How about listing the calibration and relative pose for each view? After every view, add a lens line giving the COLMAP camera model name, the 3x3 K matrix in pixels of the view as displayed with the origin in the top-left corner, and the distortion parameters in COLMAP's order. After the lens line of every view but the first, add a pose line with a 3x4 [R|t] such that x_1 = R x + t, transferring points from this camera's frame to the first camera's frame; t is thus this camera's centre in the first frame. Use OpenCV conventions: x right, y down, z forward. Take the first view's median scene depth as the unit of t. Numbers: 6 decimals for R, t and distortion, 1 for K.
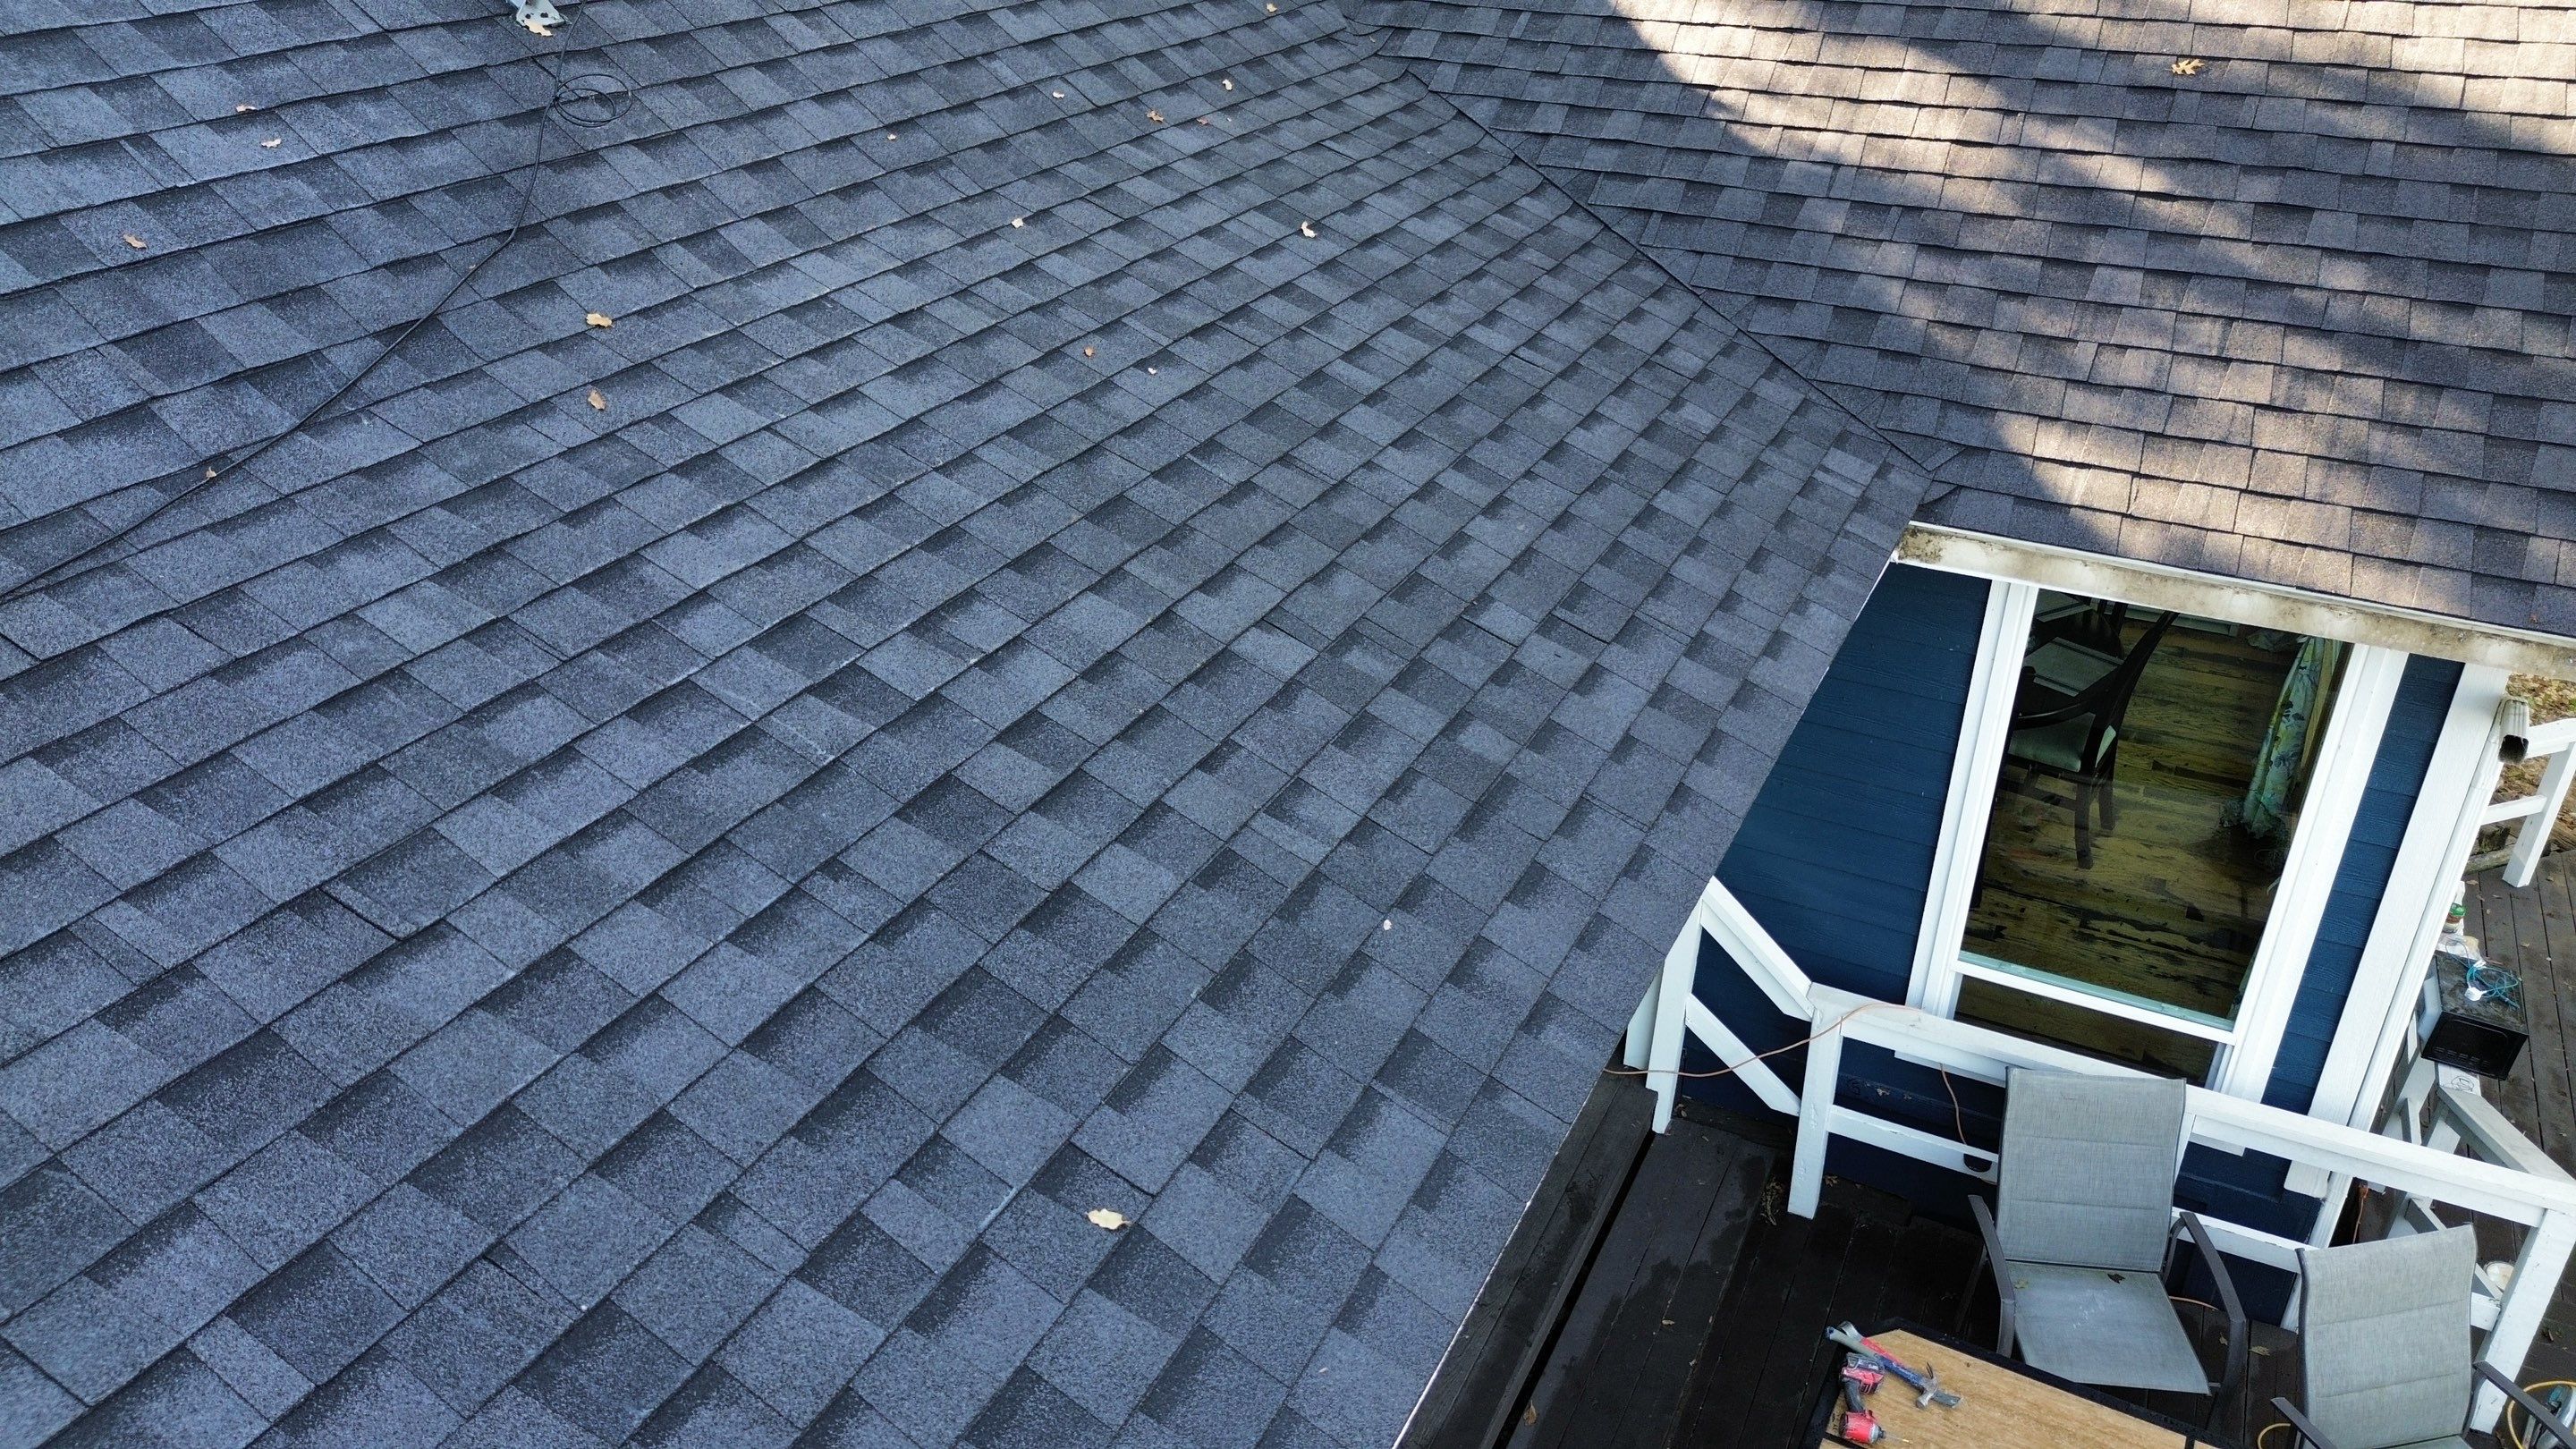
lens RADIAL K [[1843.5, 0, 1292.2], [0, 1843.5, 714.2], [0, 0, 1]] dist [0.061936, -0.053603]
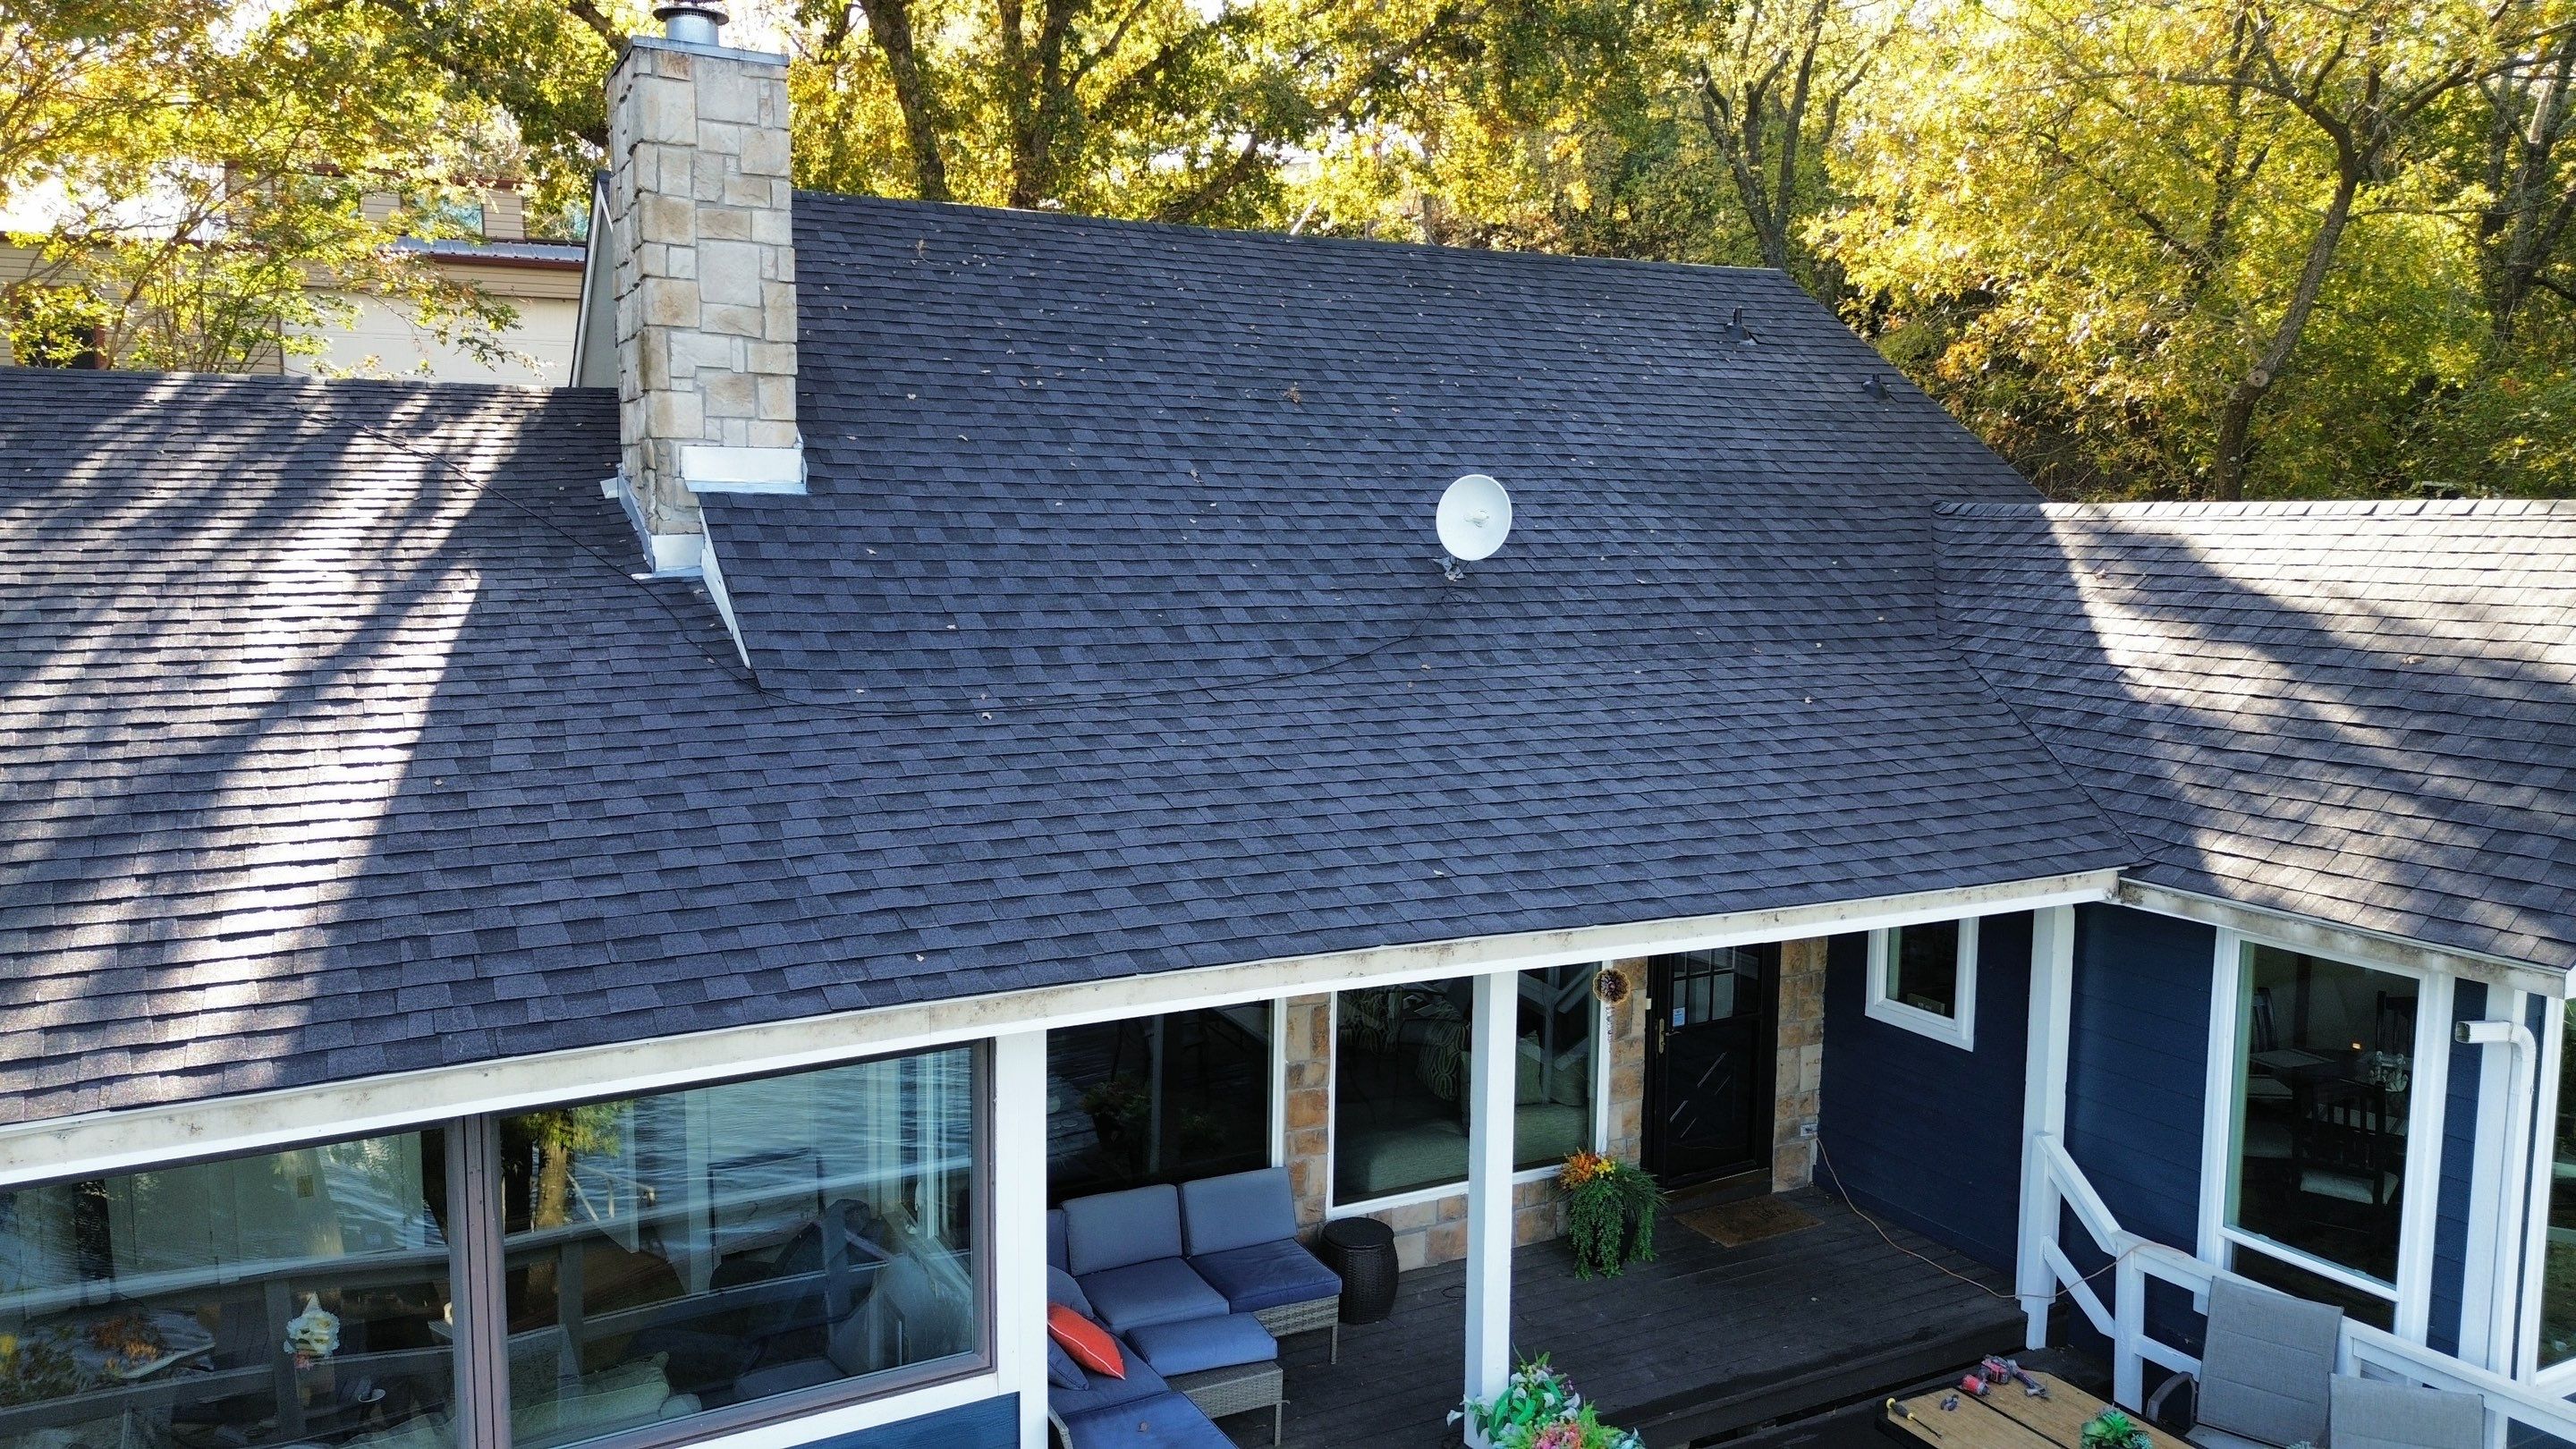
lens RADIAL K [[1838.2, 0, 1301.8], [0, 1838.2, 714.8], [0, 0, 1]] dist [0.127881, -0.146264]
pose [[0.826397, 0.065752, -0.559236, 0.624658], [-0.275489, 0.913391, -0.299706, 0.451080], [0.491095, 0.401739, 0.772937, -0.701875]]
